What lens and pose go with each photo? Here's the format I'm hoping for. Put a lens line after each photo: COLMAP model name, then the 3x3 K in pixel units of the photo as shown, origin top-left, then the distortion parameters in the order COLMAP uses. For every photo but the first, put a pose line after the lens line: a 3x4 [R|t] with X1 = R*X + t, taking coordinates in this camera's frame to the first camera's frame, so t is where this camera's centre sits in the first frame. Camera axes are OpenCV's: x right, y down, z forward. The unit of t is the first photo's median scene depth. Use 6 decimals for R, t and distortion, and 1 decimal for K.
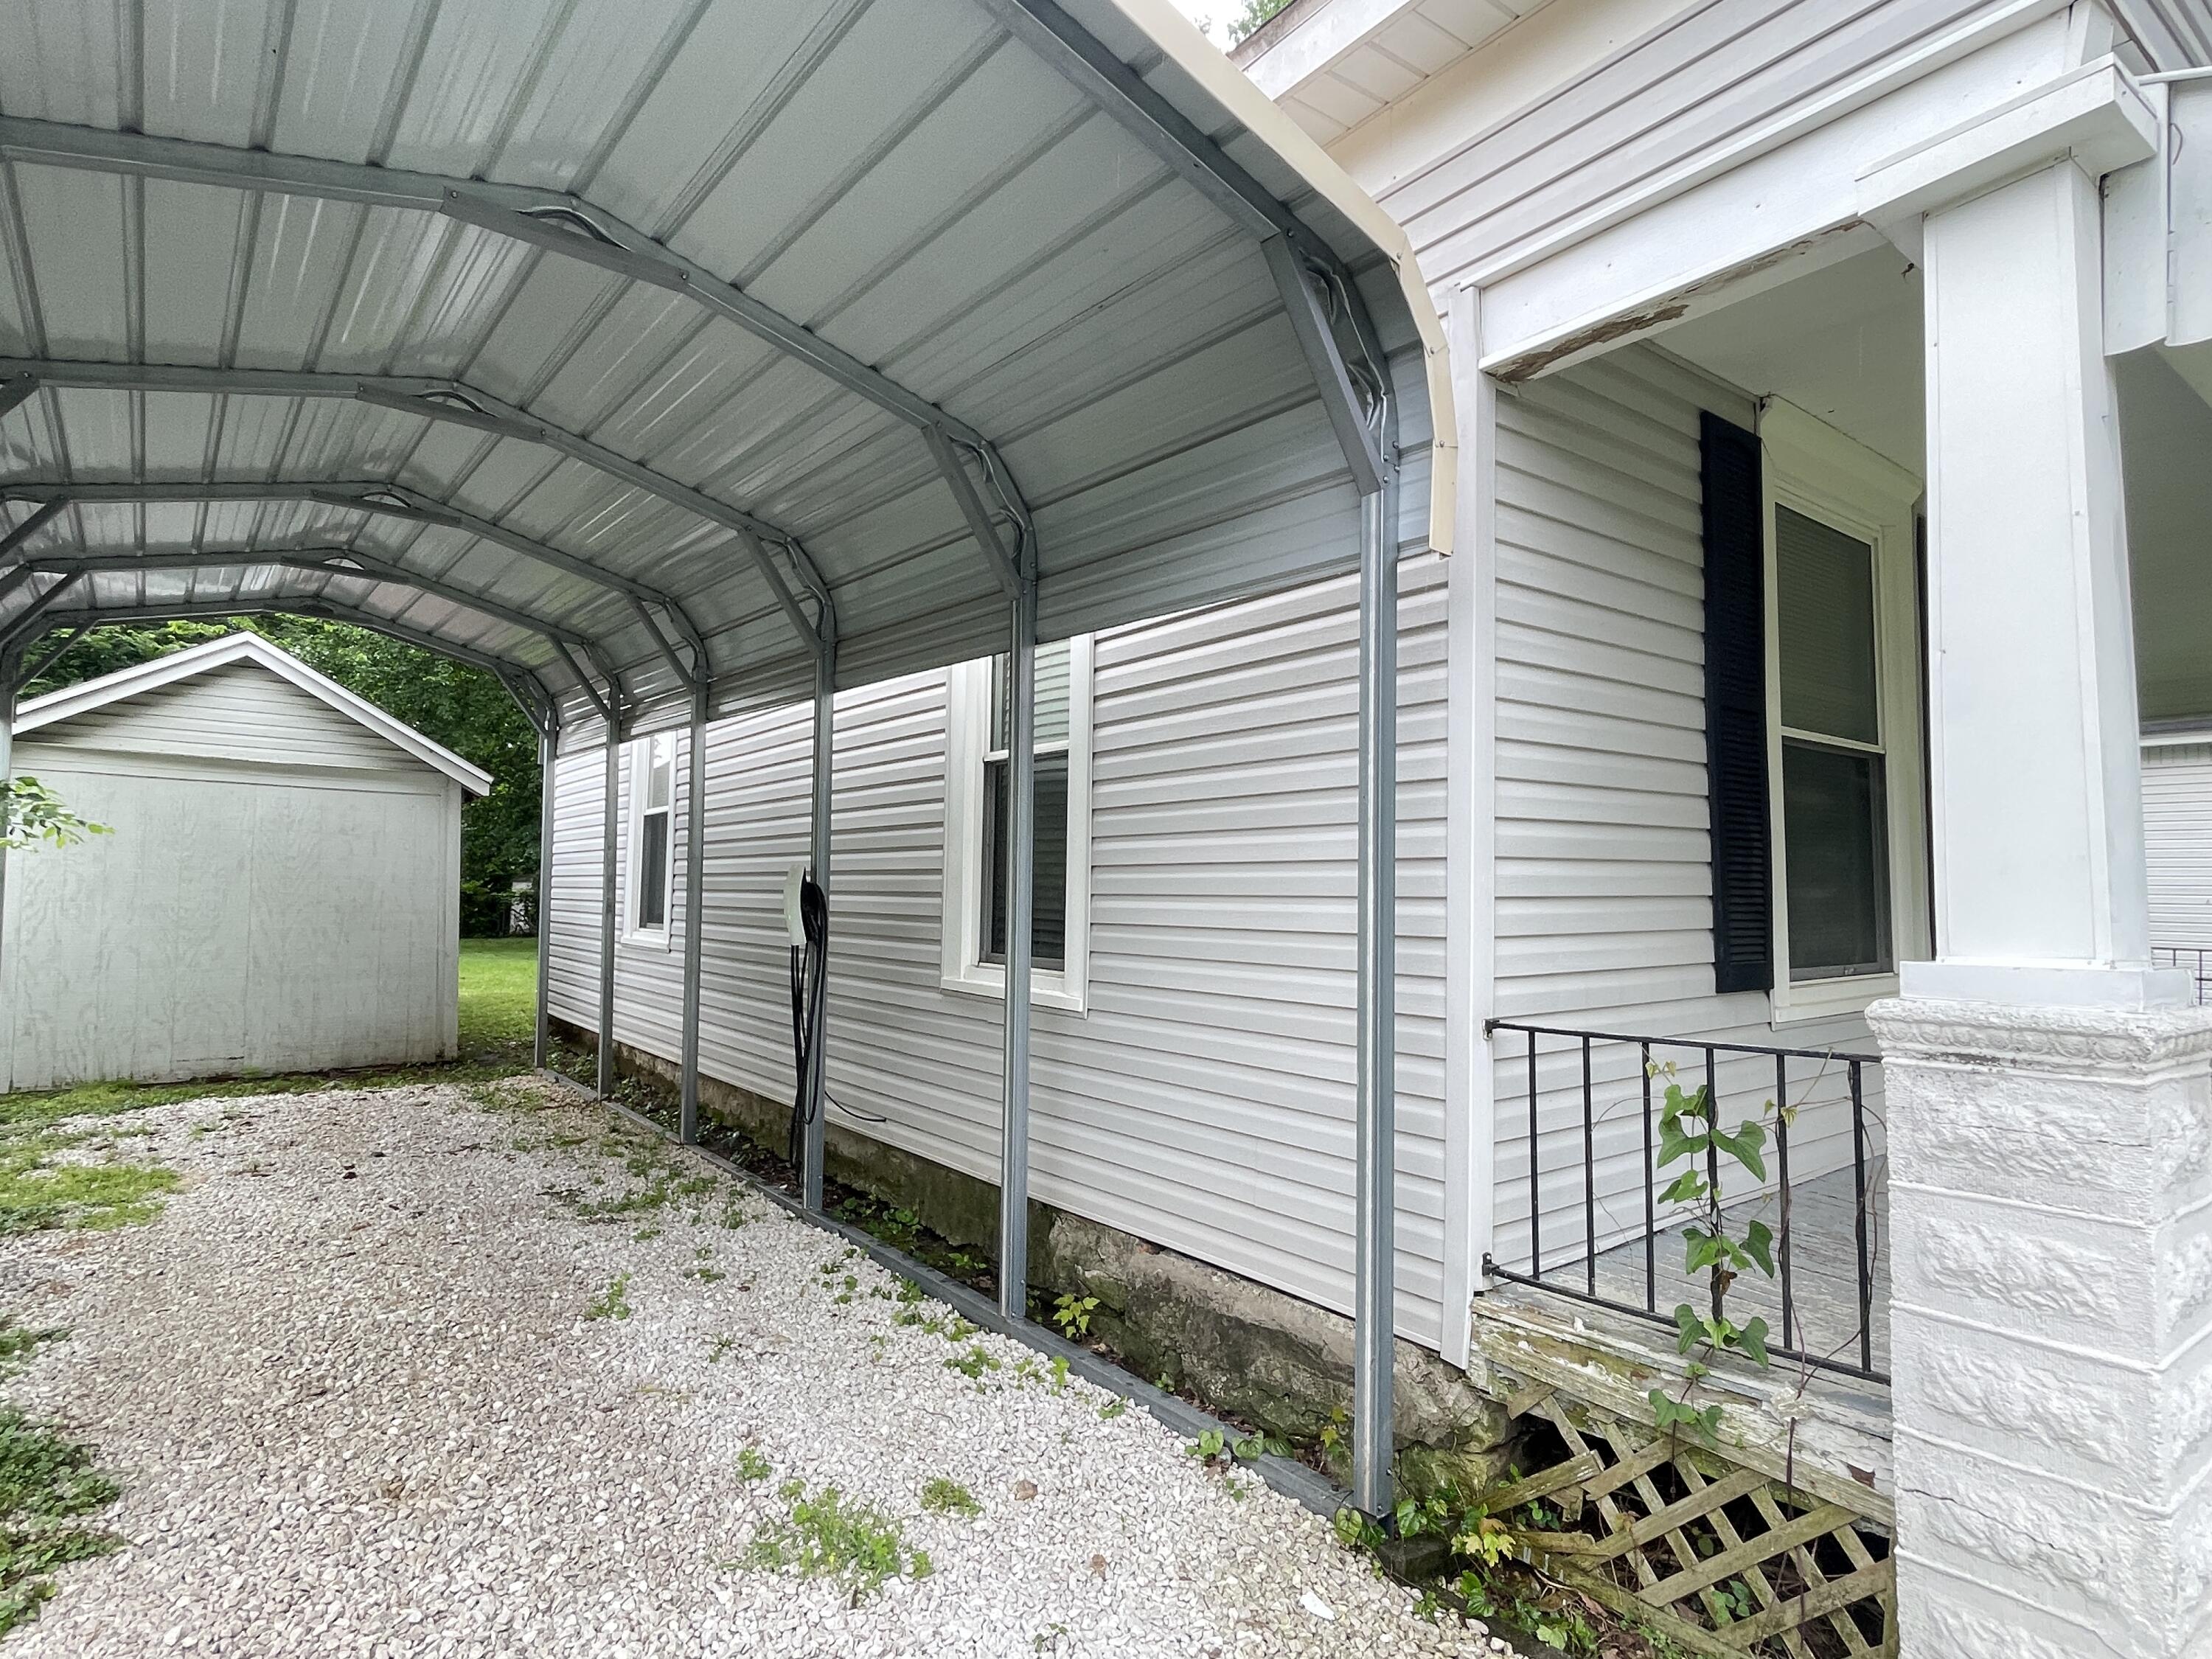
lens RADIAL K [[1198.9, 0, 1091.0], [0, 1198.9, 825.9], [0, 0, 1]] dist [-0.007850, -0.000455]
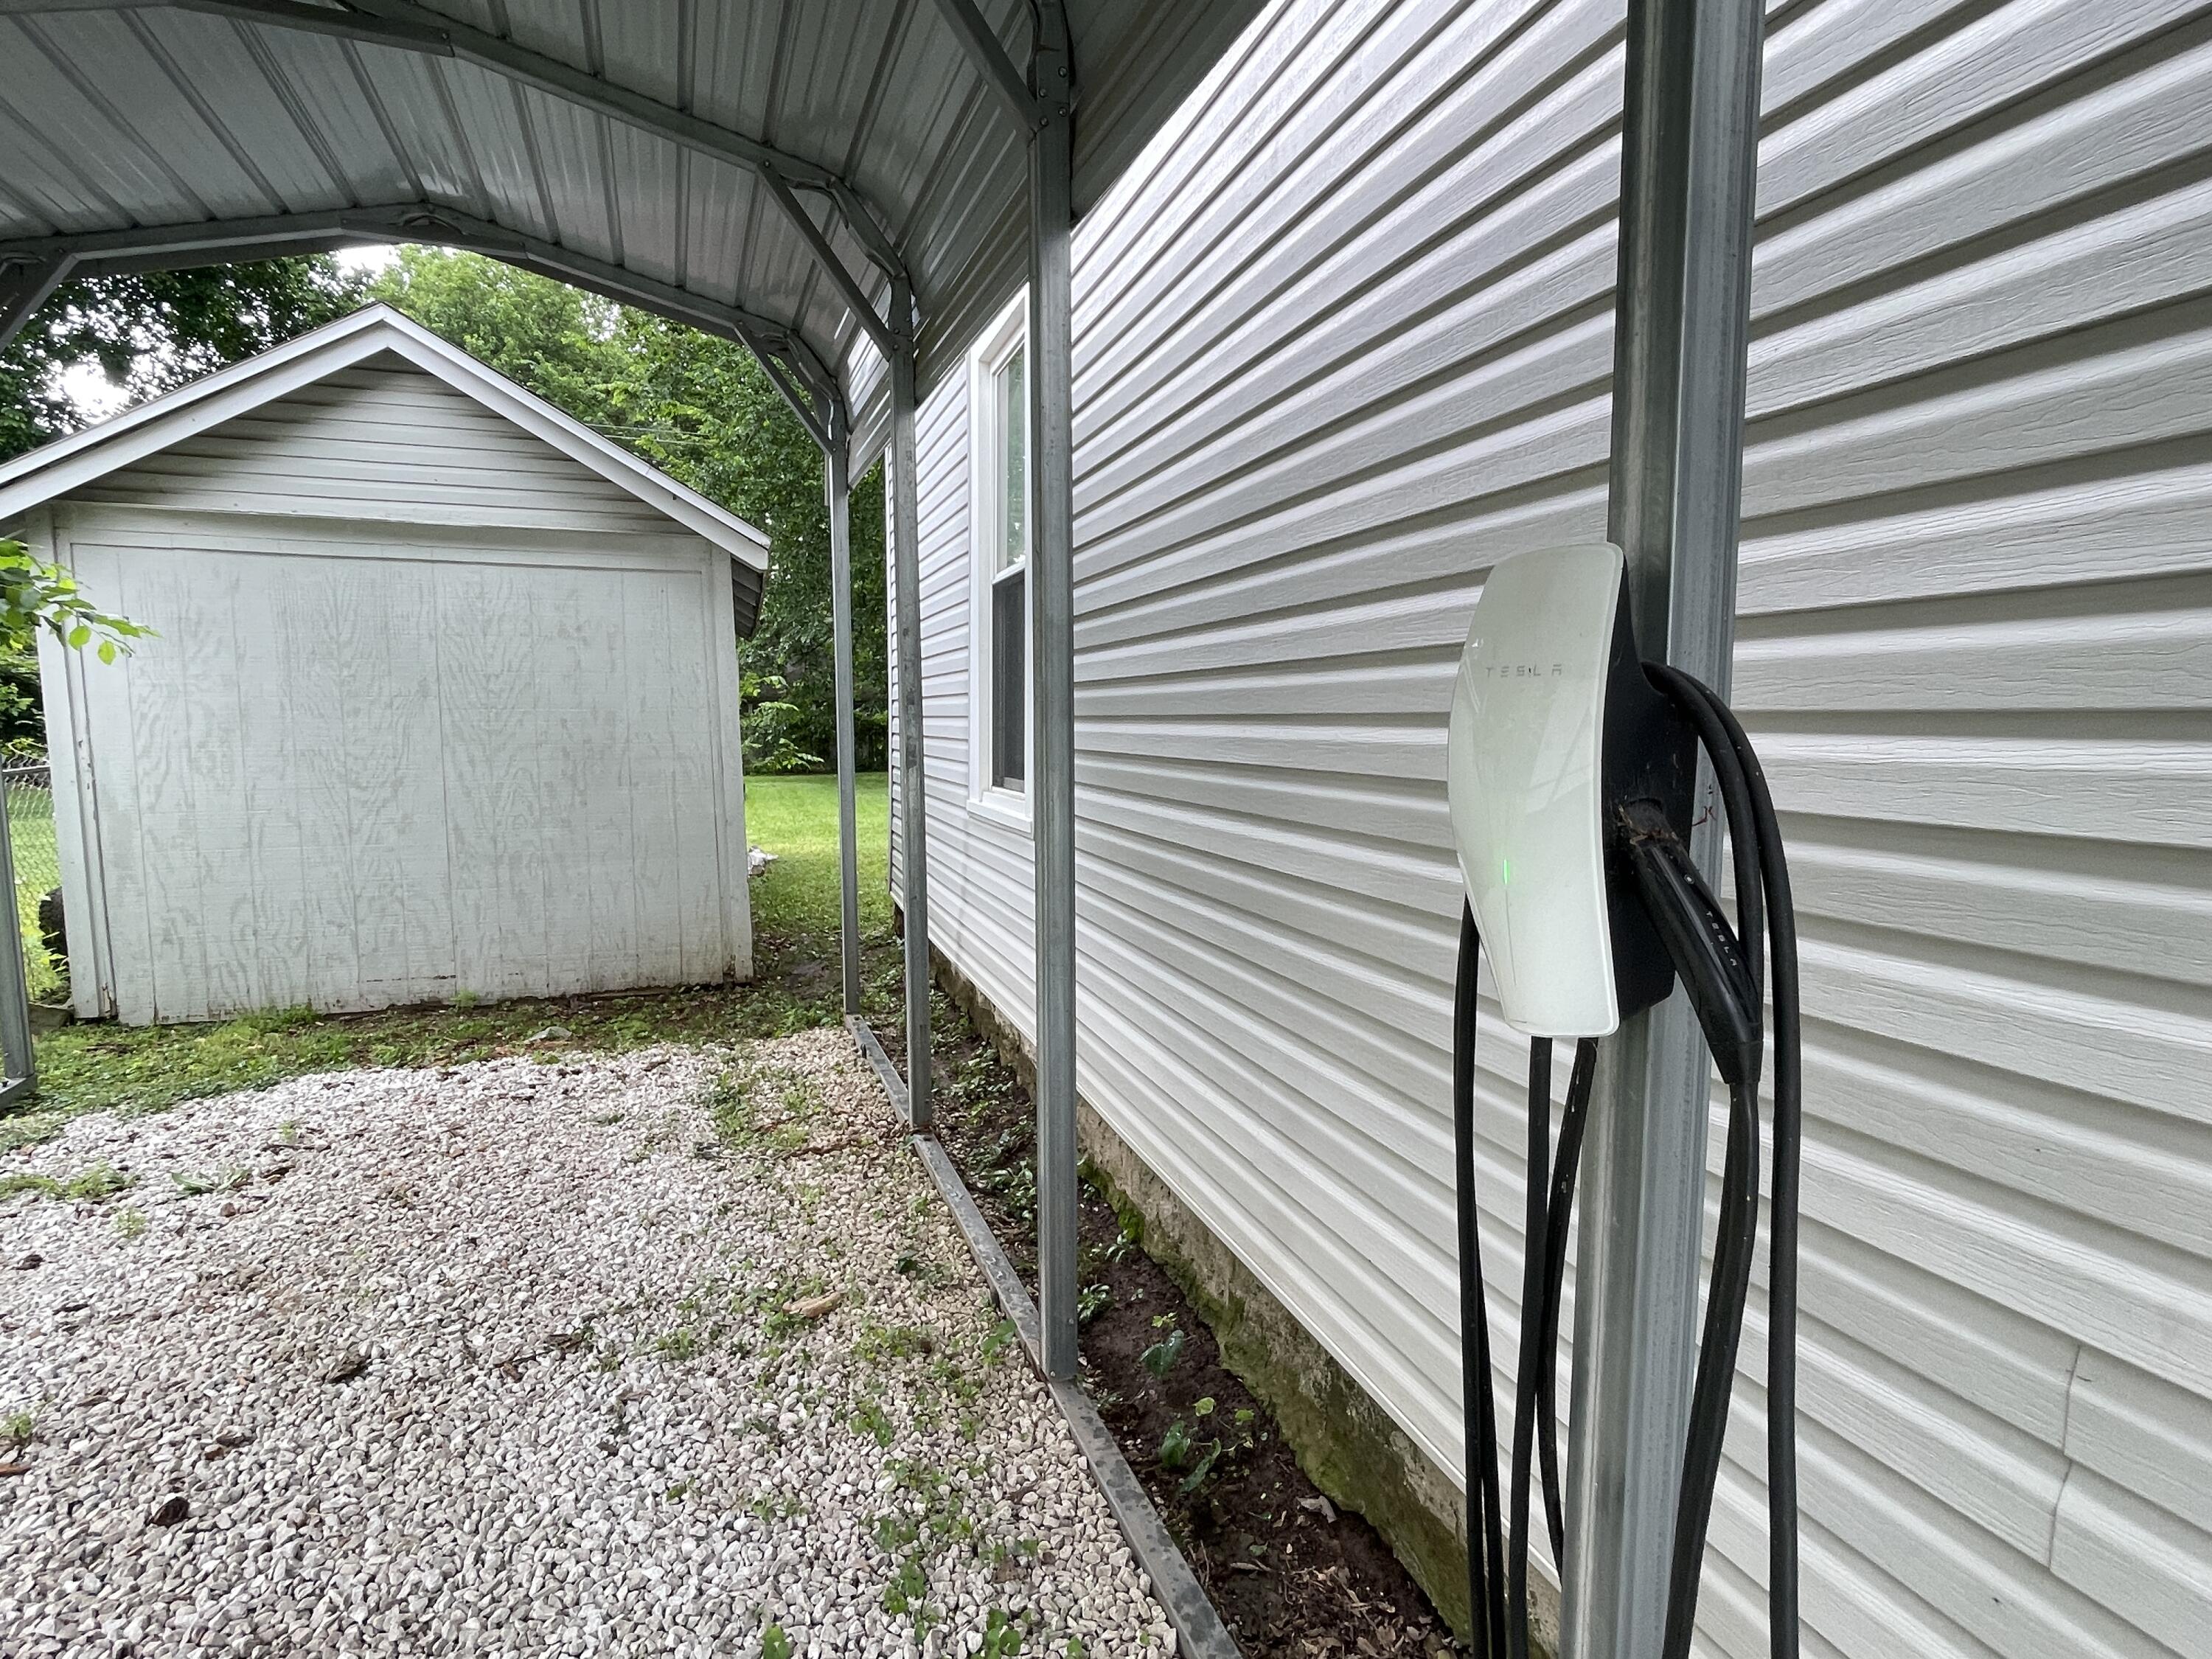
lens RADIAL K [[1198.9, 0, 1105.1], [0, 1198.9, 834.5], [0, 0, 1]] dist [-0.007850, -0.000455]
pose [[0.948960, 0.016601, -0.314959, -0.153874], [0.031924, 0.988429, 0.148284, 0.027252], [0.313777, -0.150770, 0.937450, 0.500656]]
